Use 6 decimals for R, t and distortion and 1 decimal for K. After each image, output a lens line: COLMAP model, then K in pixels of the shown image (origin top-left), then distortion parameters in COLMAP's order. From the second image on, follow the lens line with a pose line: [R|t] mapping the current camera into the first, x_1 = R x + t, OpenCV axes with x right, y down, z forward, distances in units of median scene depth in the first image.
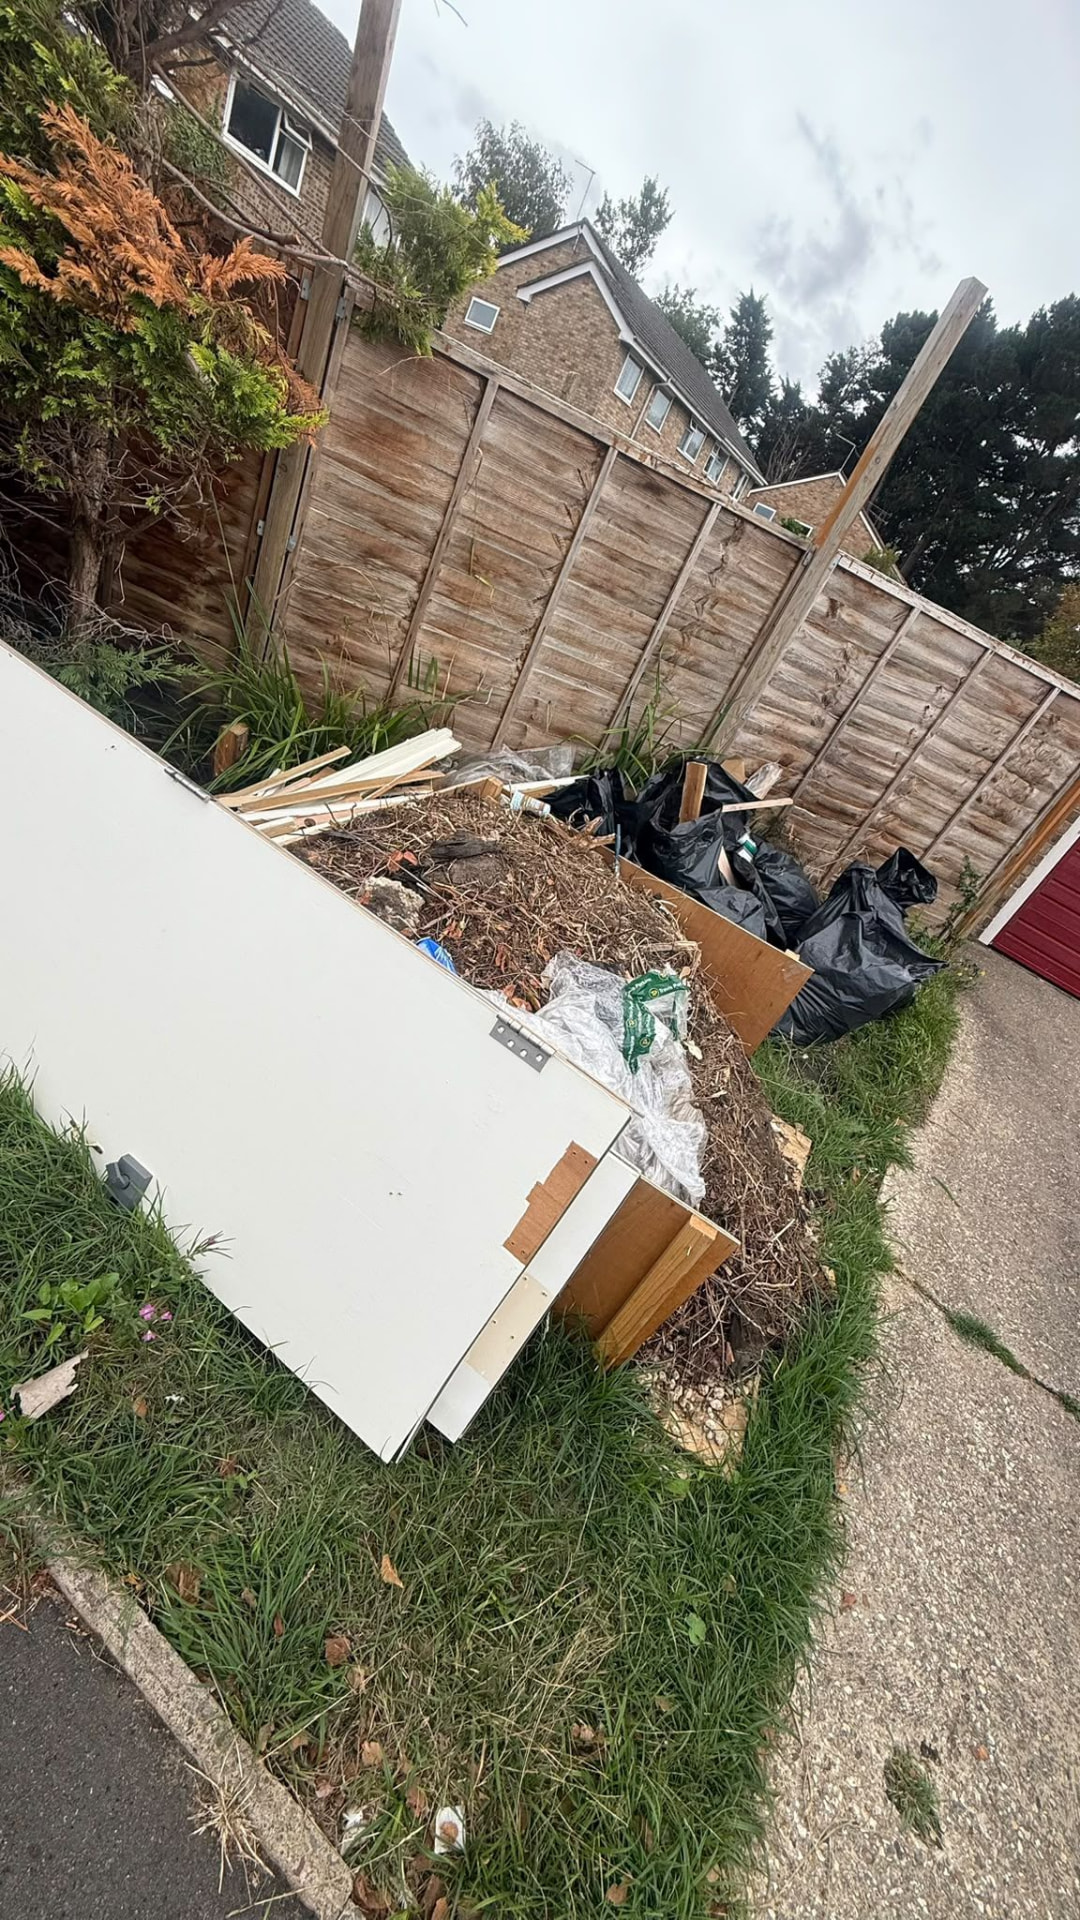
lens RADIAL K [[774.9, 0, 540.4], [0, 774.9, 958.0], [0, 0, 1]] dist [-0.000257, -0.000034]
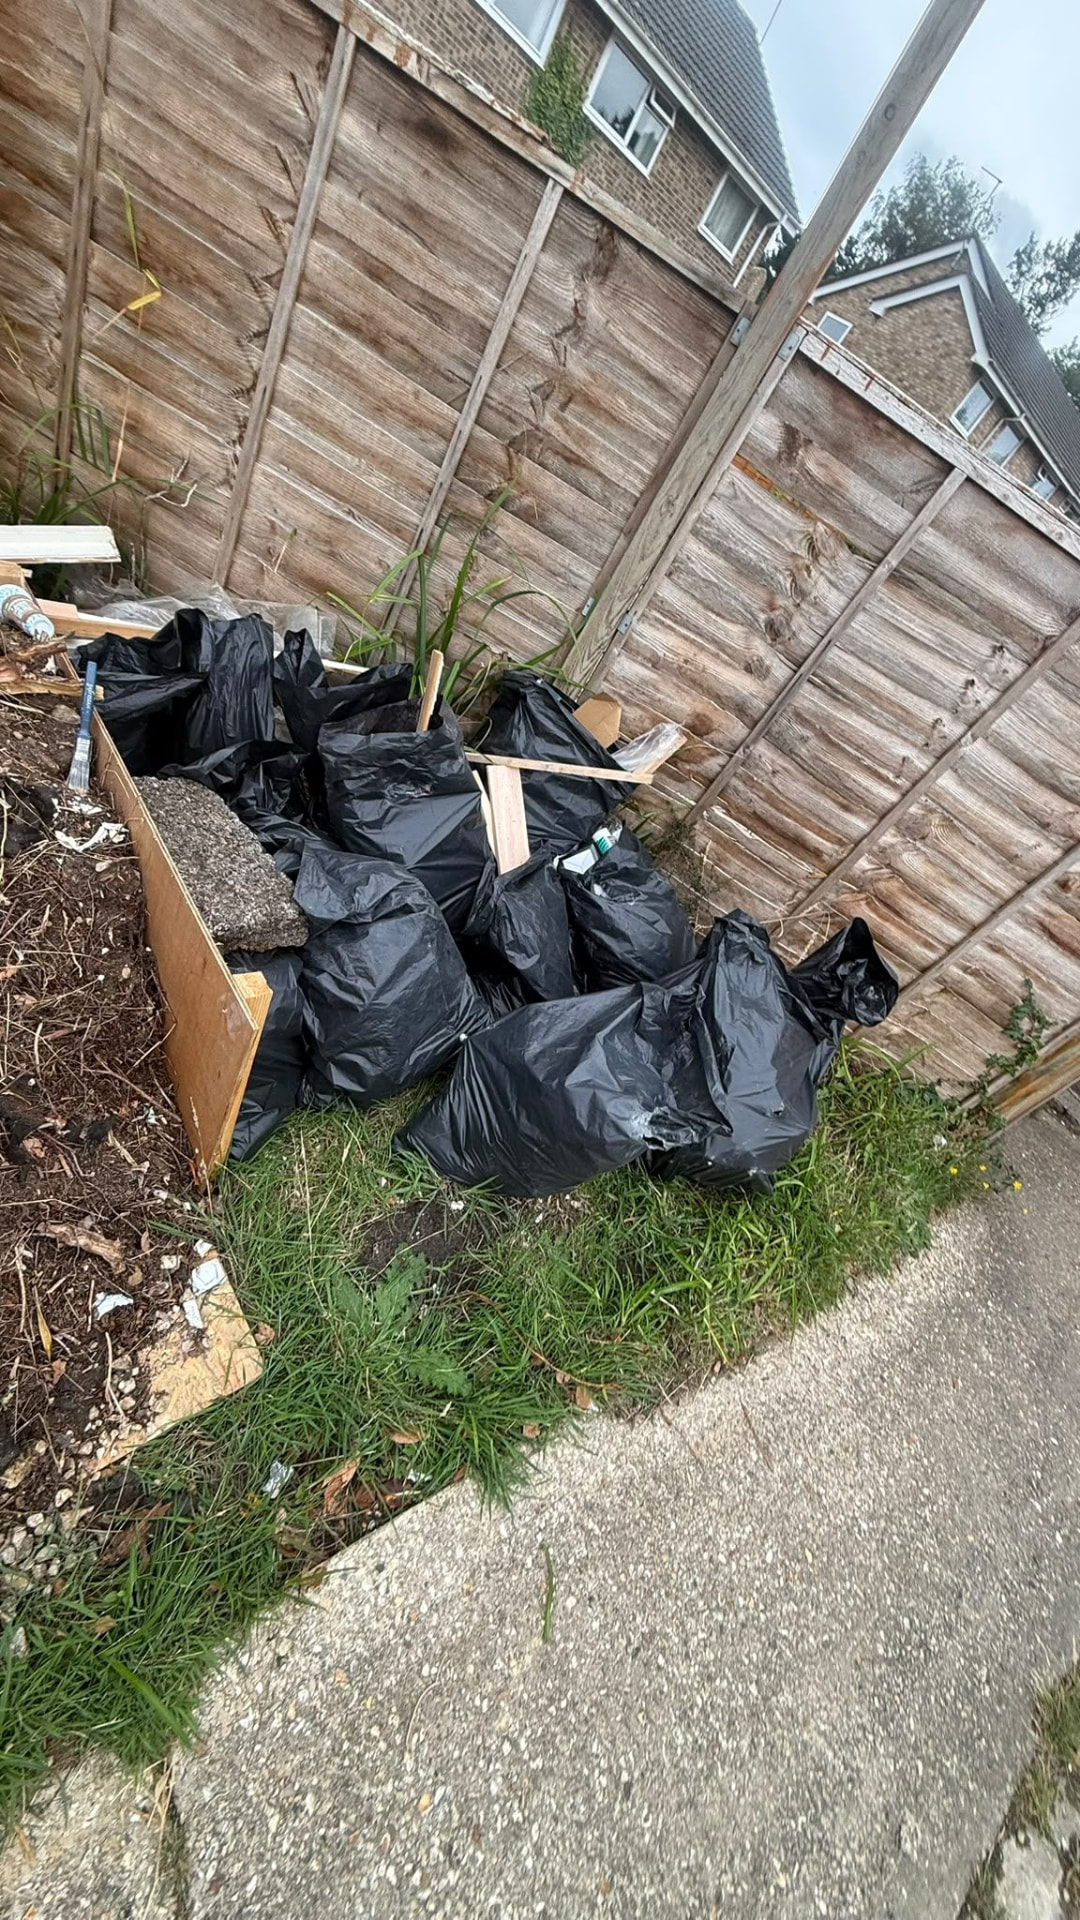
lens RADIAL K [[774.9, 0, 539.3], [0, 774.9, 961.1], [0, 0, 1]] dist [-0.000257, -0.000034]
pose [[0.922581, 0.287004, -0.257823, 0.432385], [-0.294515, 0.955596, 0.009878, -0.053015], [0.249210, 0.066820, 0.966142, 0.424271]]
